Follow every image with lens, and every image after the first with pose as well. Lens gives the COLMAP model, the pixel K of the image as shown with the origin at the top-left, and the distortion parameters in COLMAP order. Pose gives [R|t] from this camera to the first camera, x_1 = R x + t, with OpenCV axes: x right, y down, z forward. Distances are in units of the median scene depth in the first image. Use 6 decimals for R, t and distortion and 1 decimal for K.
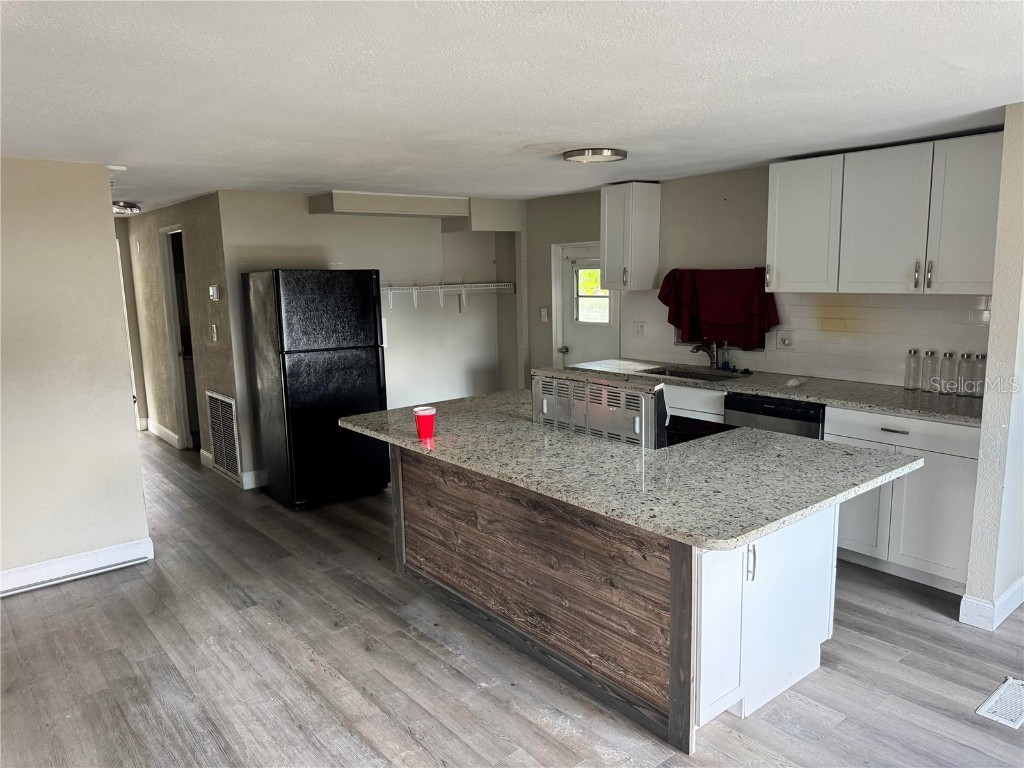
lens RADIAL K [[728.1, 0, 512.2], [0, 728.1, 385.5], [0, 0, 1]] dist [0.065620, -0.087077]
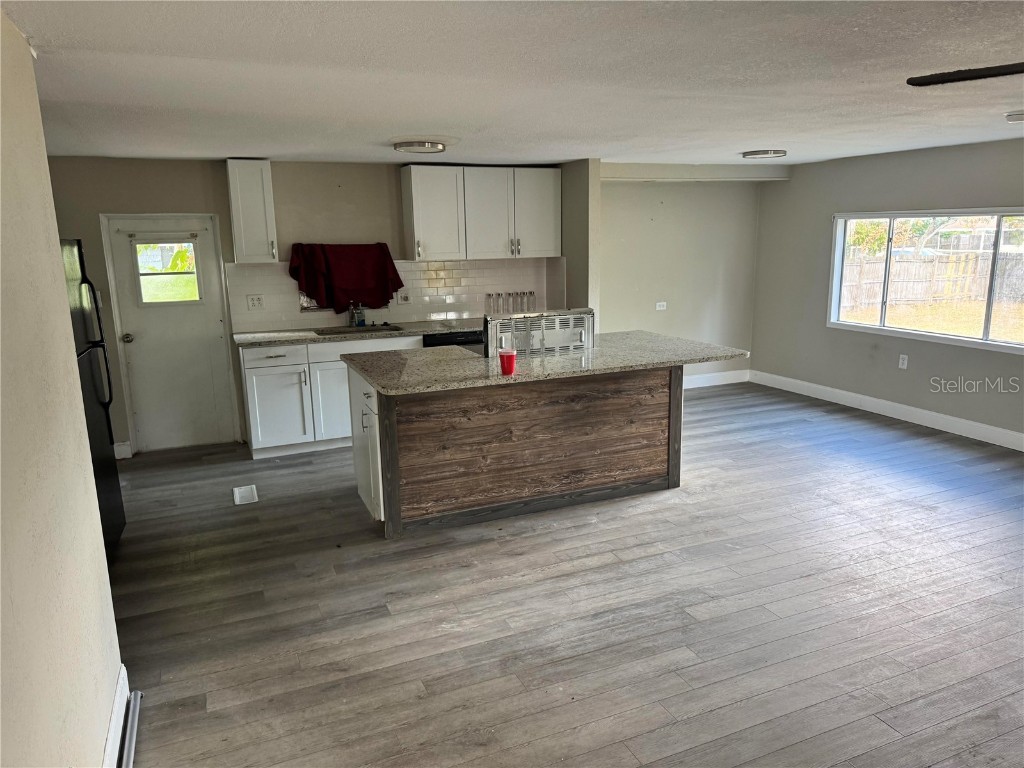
lens RADIAL K [[724.9, 0, 512.0], [0, 724.9, 384.0], [0, 0, 1]] dist [0.085677, -0.089433]
pose [[0.263021, -0.175656, 0.948665, -1.281845], [0.164388, 0.977067, 0.135338, -0.077399], [-0.950682, 0.120352, 0.285865, 0.639546]]
